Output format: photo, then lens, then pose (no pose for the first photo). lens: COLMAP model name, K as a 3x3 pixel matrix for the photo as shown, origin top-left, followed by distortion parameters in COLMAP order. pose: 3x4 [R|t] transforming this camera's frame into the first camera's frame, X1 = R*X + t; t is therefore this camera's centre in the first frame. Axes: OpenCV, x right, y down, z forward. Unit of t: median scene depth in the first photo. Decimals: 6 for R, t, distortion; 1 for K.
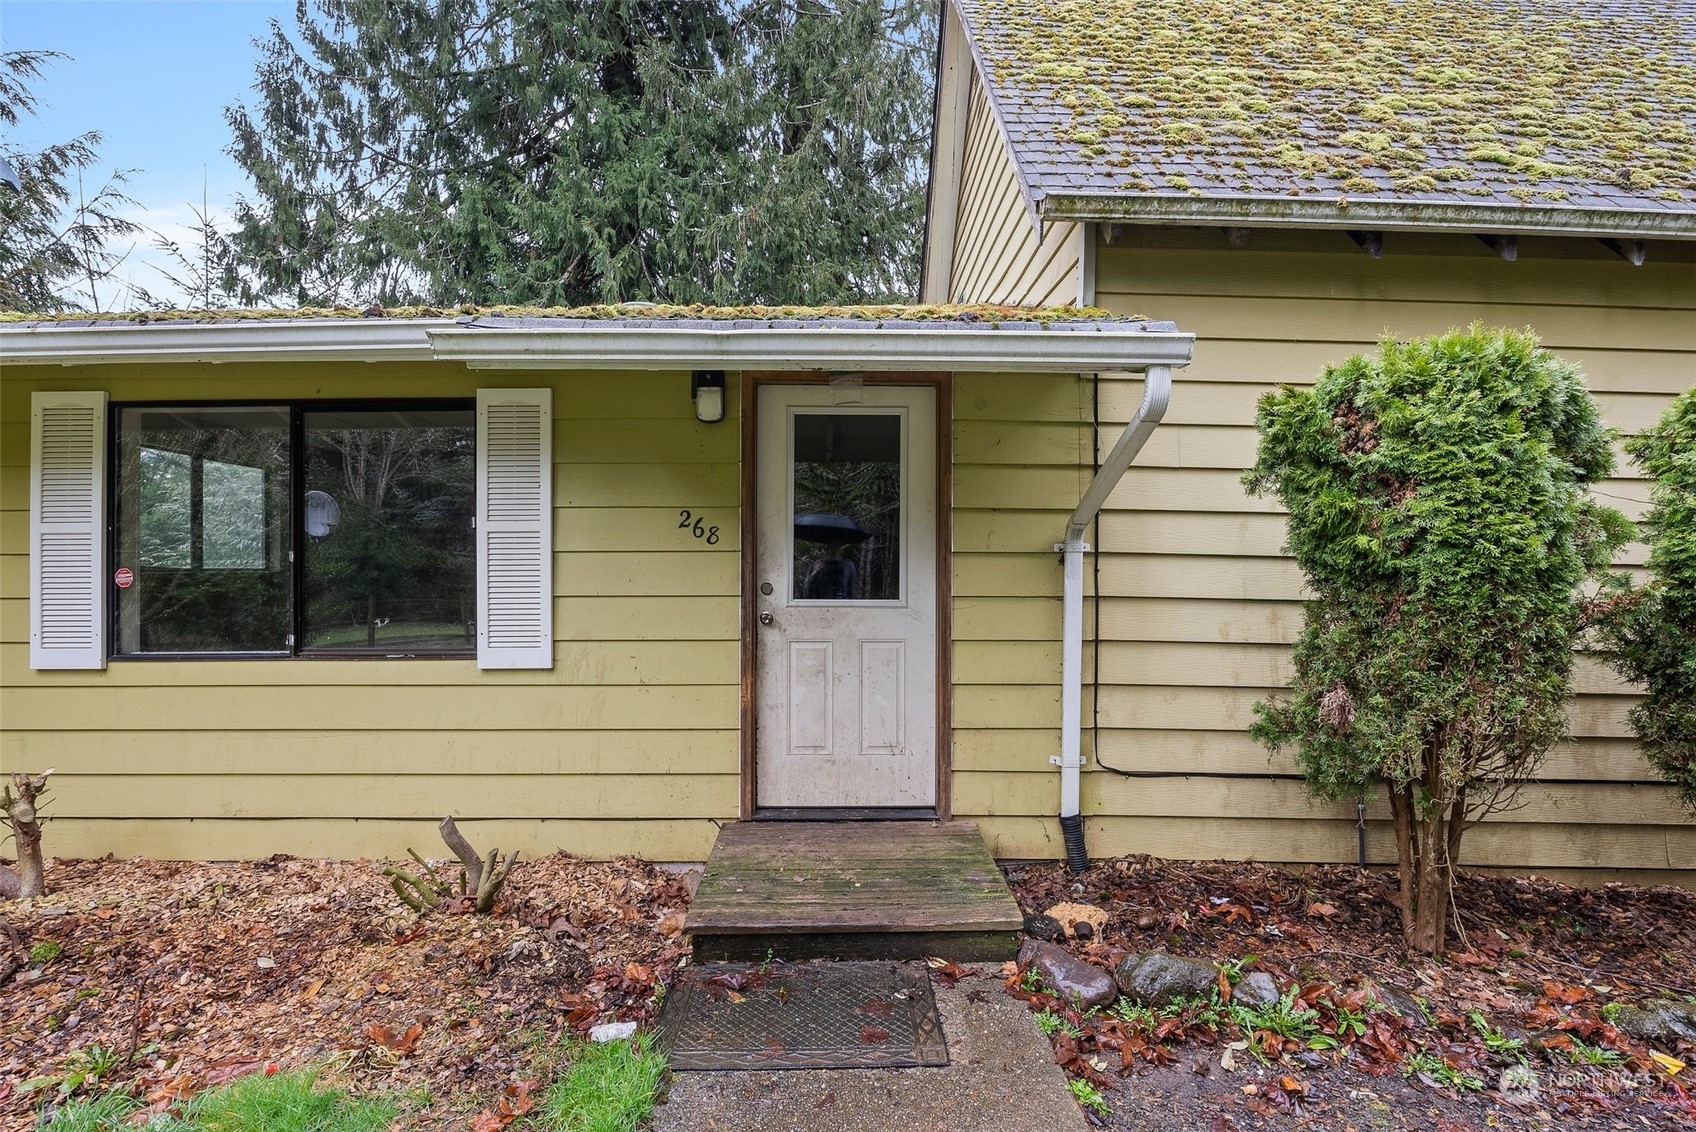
lens RADIAL K [[786.9, 0, 858.1], [0, 786.9, 564.3], [0, 0, 1]] dist [-0.000676, 0.000021]
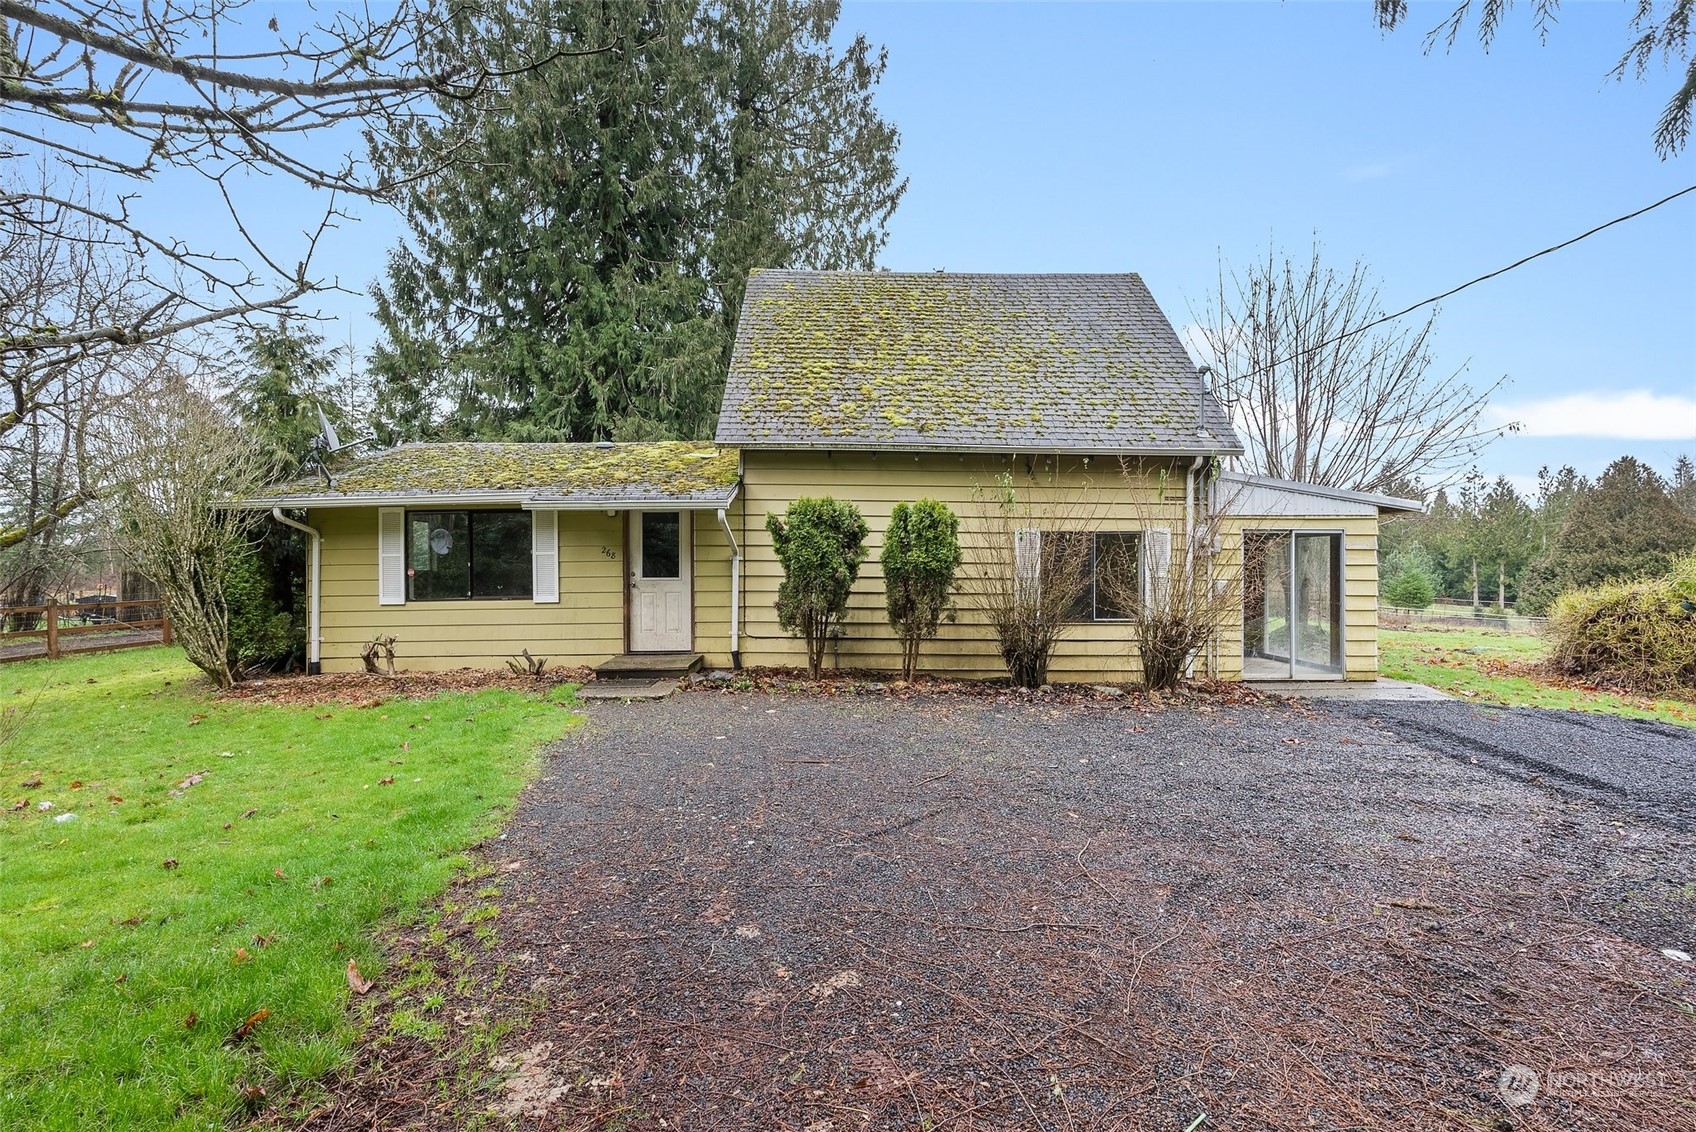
lens RADIAL K [[786.1, 0, 843.7], [0, 786.1, 569.1], [0, 0, 1]] dist [-0.002400, -0.000326]
pose [[0.998517, -0.008410, -0.053783, 0.796660], [0.008429, 0.999964, 0.000137, 0.018790], [0.053780, -0.000591, 0.998553, -1.787805]]
